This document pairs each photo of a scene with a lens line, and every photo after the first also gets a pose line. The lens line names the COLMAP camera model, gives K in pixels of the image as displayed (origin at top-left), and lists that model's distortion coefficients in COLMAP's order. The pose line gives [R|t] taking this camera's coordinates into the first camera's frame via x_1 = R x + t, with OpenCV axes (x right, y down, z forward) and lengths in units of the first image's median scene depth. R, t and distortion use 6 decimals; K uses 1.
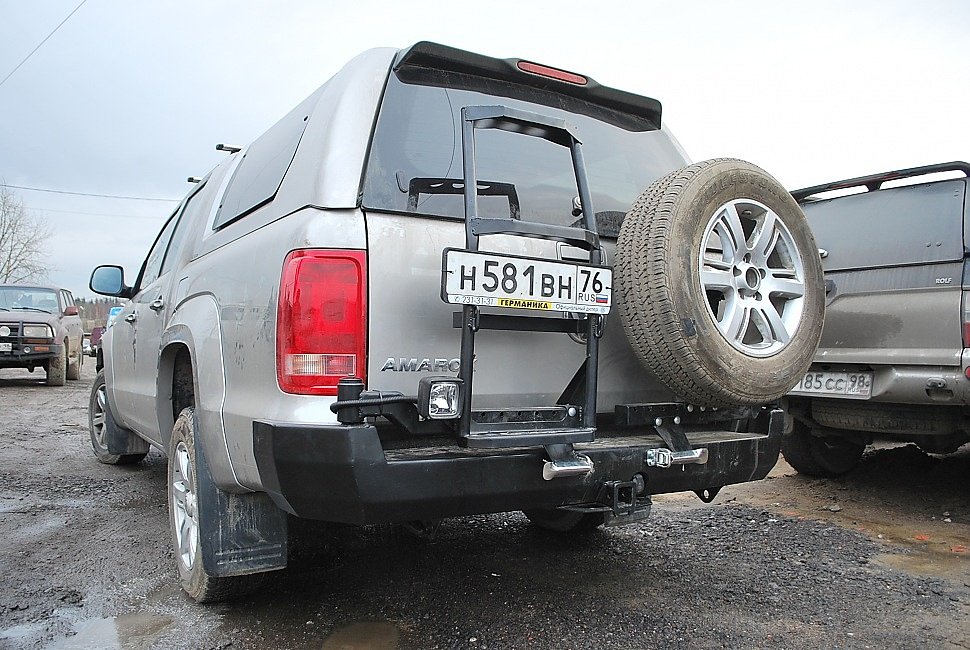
lens RADIAL K [[762.9, 0, 485.0], [0, 762.9, 325.0], [0, 0, 1]] dist [-0.080104, 0.010639]
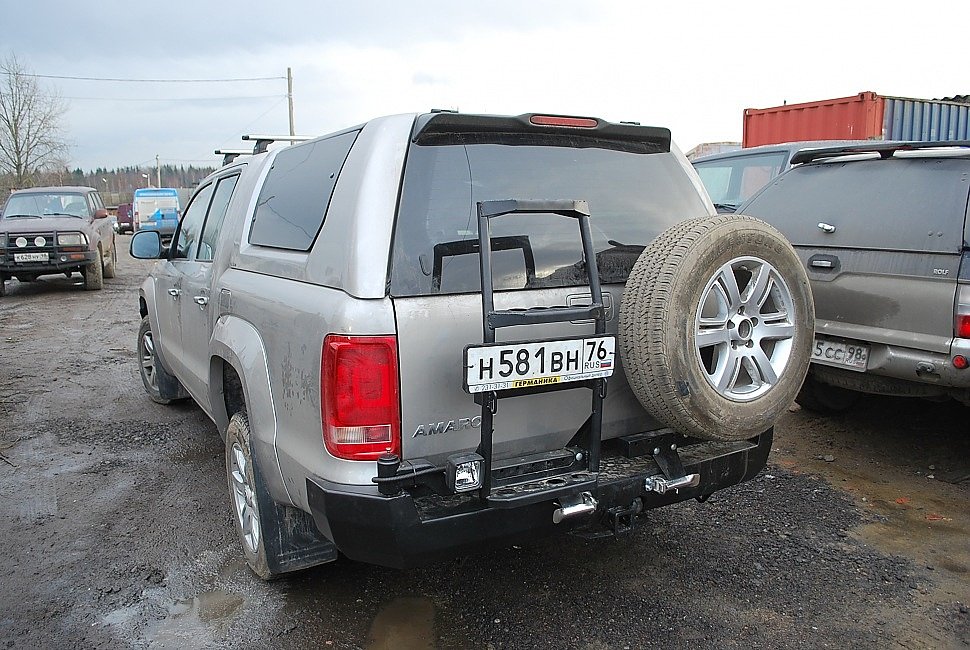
lens RADIAL K [[762.9, 0, 485.0], [0, 762.9, 325.0], [0, 0, 1]] dist [-0.080104, 0.010639]
pose [[0.999307, -0.014922, -0.034095, 0.012252], [0.020909, 0.982958, 0.182637, -0.256458], [0.030788, -0.183223, 0.982589, -0.085573]]
